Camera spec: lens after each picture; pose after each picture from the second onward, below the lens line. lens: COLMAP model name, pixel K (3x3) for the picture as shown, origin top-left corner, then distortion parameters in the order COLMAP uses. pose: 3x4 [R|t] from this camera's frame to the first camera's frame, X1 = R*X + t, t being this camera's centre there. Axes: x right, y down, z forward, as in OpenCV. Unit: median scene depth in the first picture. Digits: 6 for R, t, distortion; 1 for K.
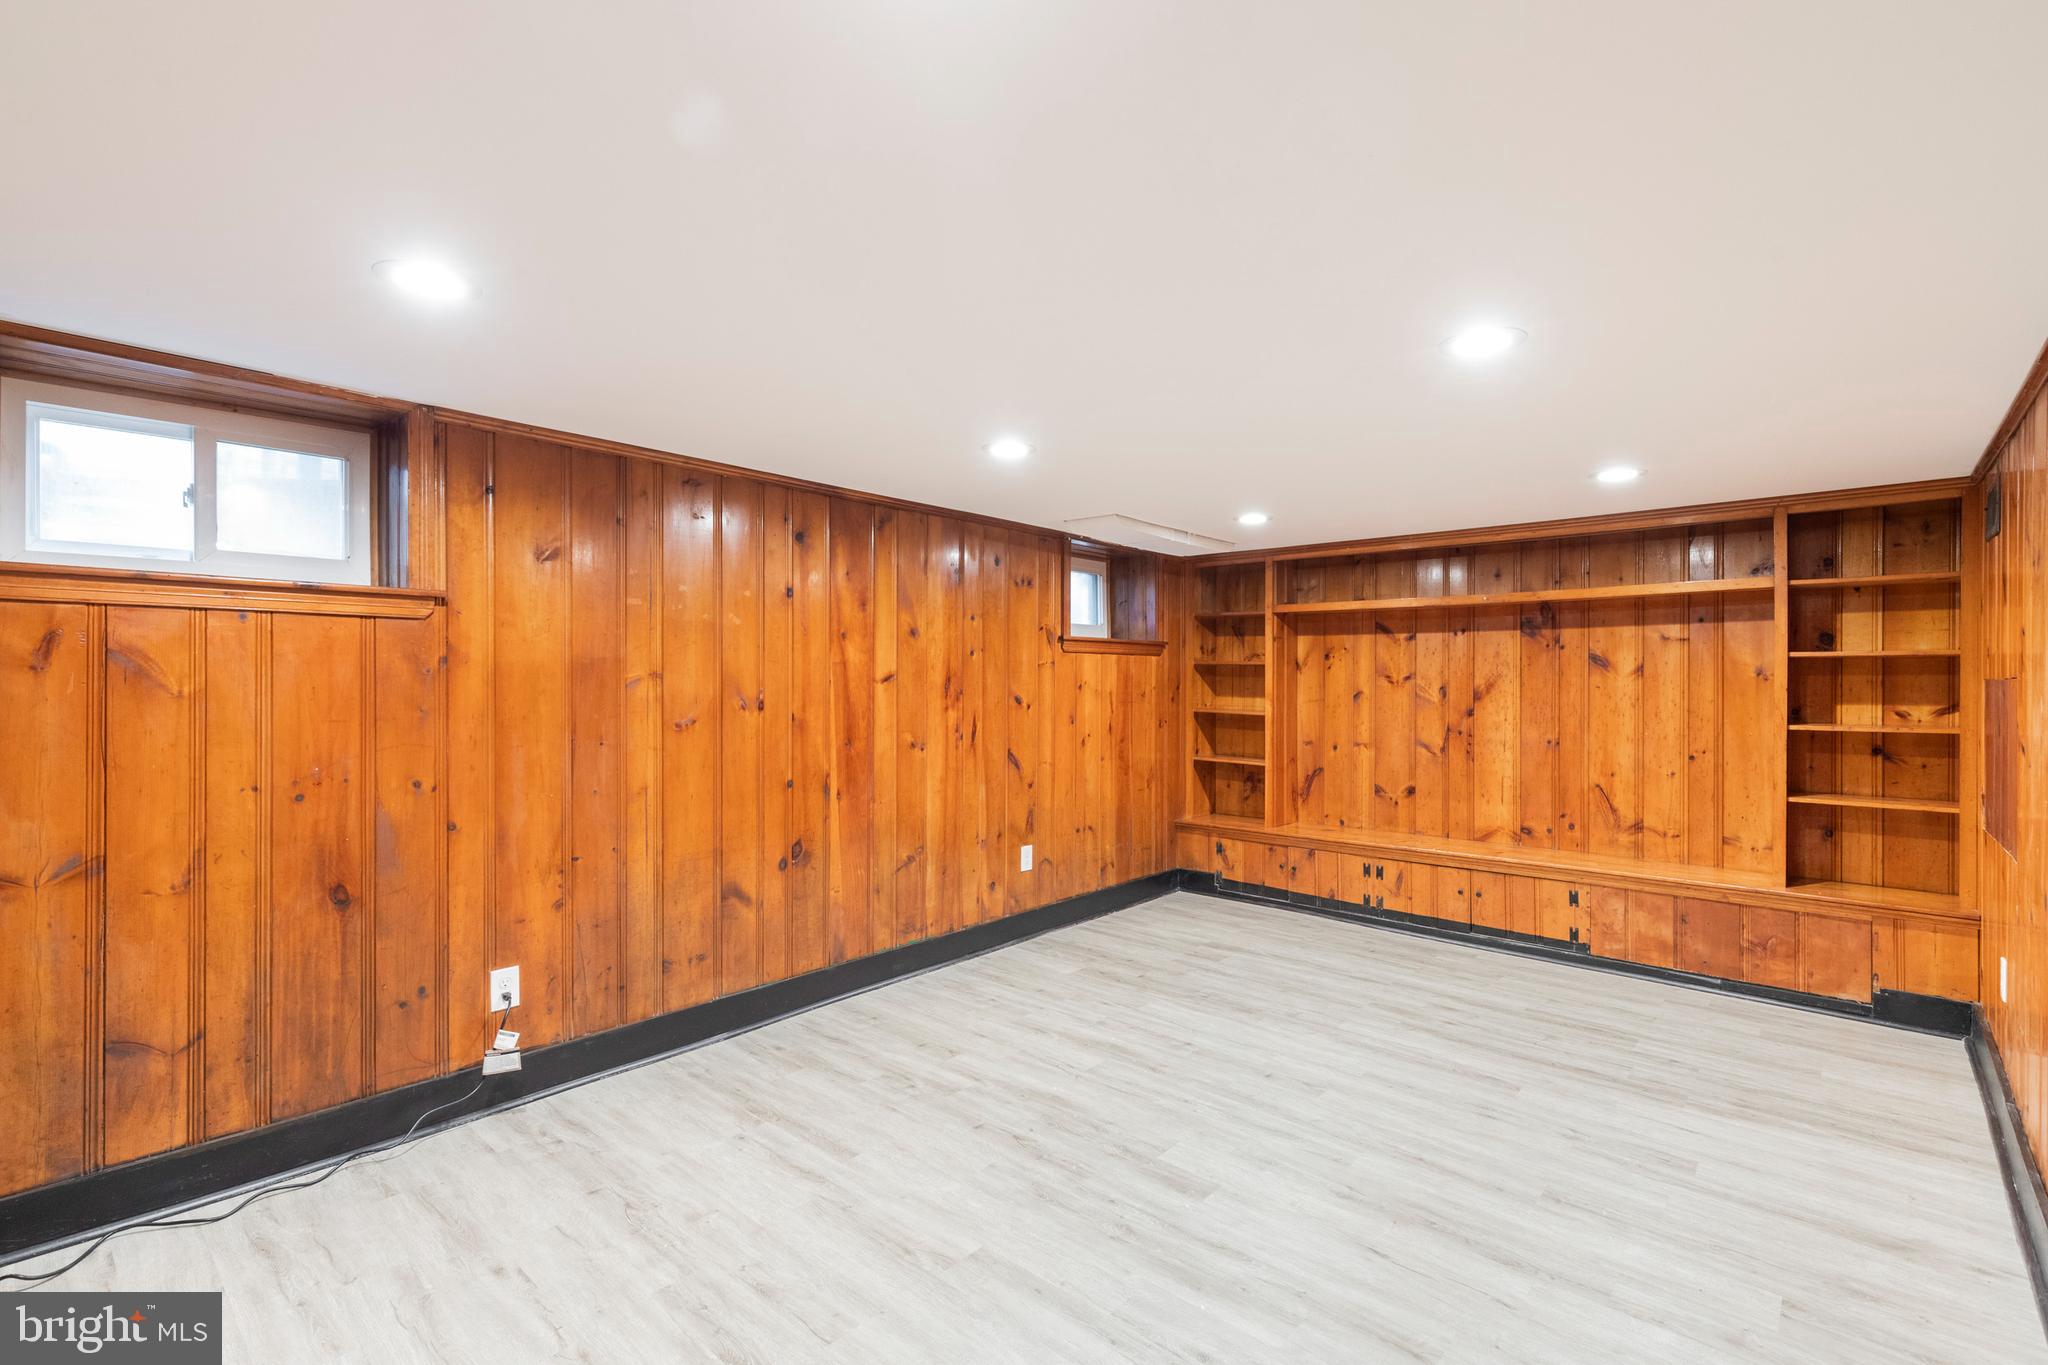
lens RADIAL K [[935.7, 0, 1023.9], [0, 935.7, 677.3], [0, 0, 1]] dist [0.002250, -0.002283]
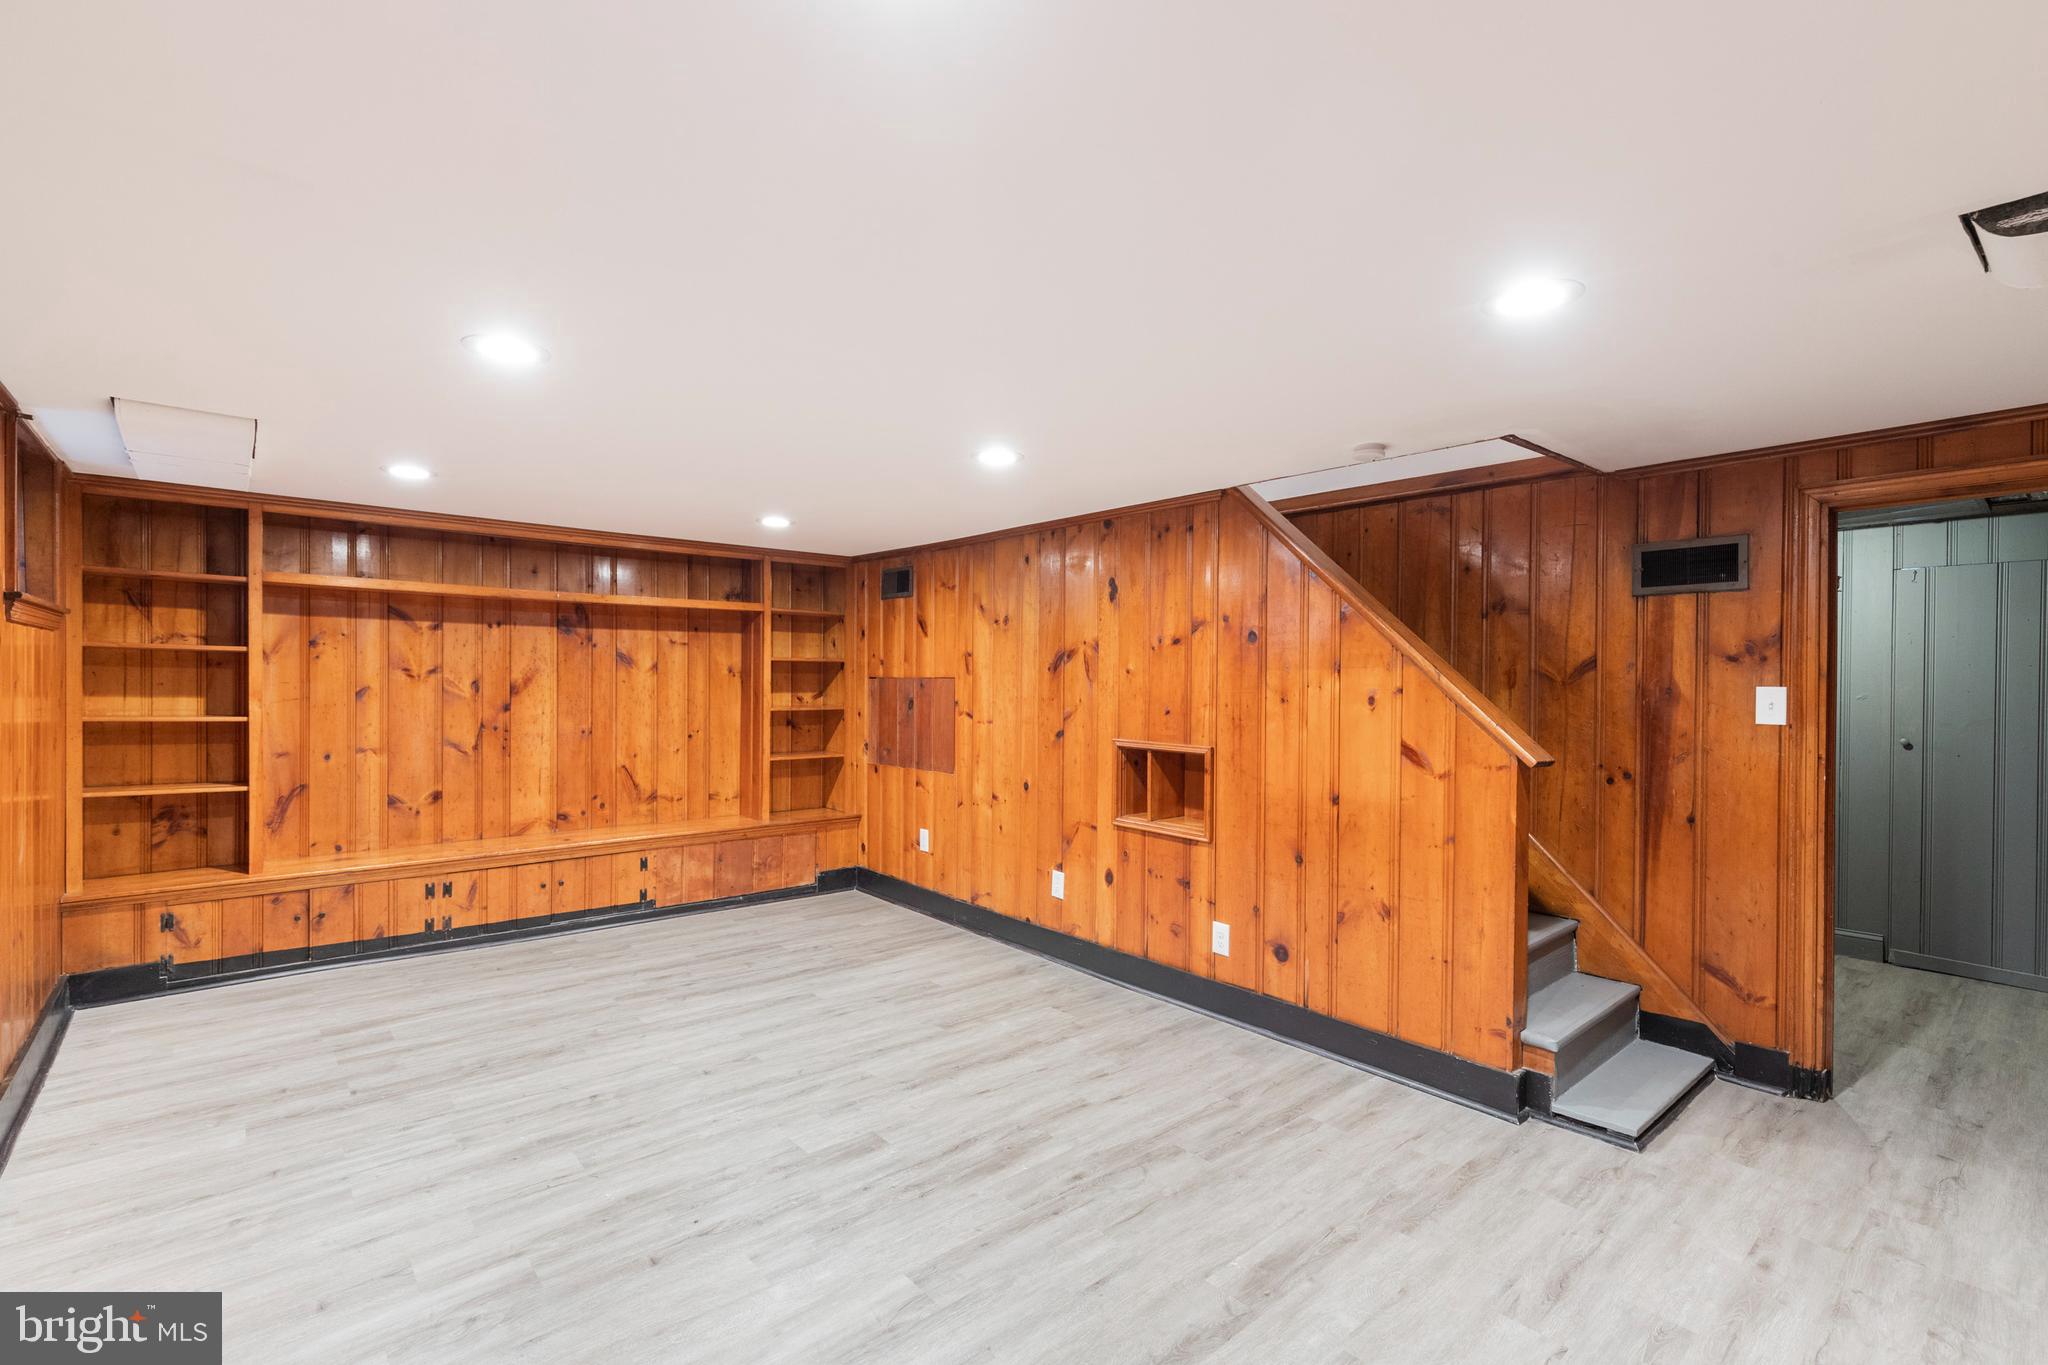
lens RADIAL K [[935.7, 0, 1025.6], [0, 935.7, 687.4], [0, 0, 1]] dist [0.002250, -0.002283]
pose [[0.106422, -0.012237, 0.994246, -0.497610], [-0.012820, 0.999824, 0.013678, -0.004352], [-0.994238, -0.014202, 0.106247, 0.398291]]
